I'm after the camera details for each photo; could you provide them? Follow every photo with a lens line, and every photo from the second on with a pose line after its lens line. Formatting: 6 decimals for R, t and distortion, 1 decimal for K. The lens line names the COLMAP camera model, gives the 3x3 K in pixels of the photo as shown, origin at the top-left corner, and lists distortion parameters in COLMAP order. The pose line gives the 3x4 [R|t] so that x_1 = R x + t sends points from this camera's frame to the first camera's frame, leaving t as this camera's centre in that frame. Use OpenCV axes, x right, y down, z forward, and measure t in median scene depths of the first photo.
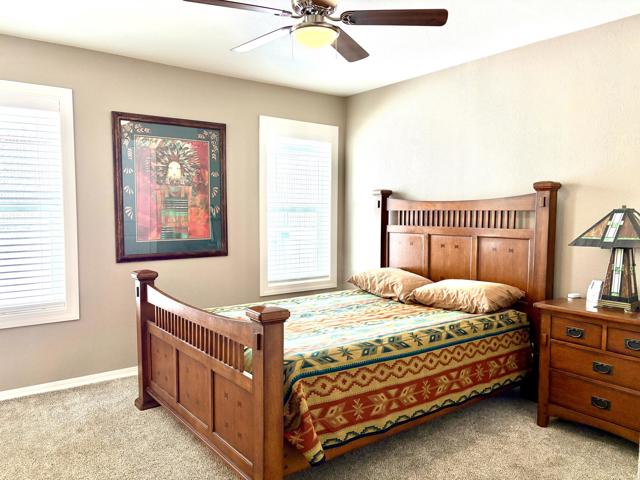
lens RADIAL K [[486.8, 0, 319.0], [0, 486.8, 244.0], [0, 0, 1]] dist [0.012520, 0.001345]
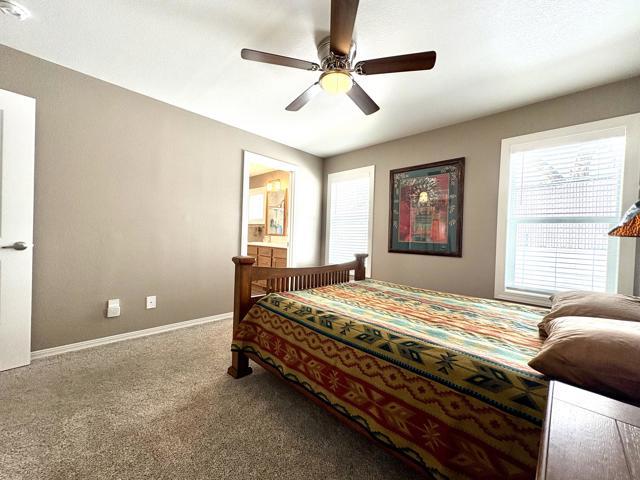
lens RADIAL K [[257.6, 0, 319.5], [0, 257.6, 237.5], [0, 0, 1]] dist [-0.002742, -0.000100]
pose [[0.144452, 0.007213, -0.989485, 0.471498], [-0.104603, 0.994482, -0.008021, 0.017546], [0.983967, 0.104661, 0.144410, 0.574400]]
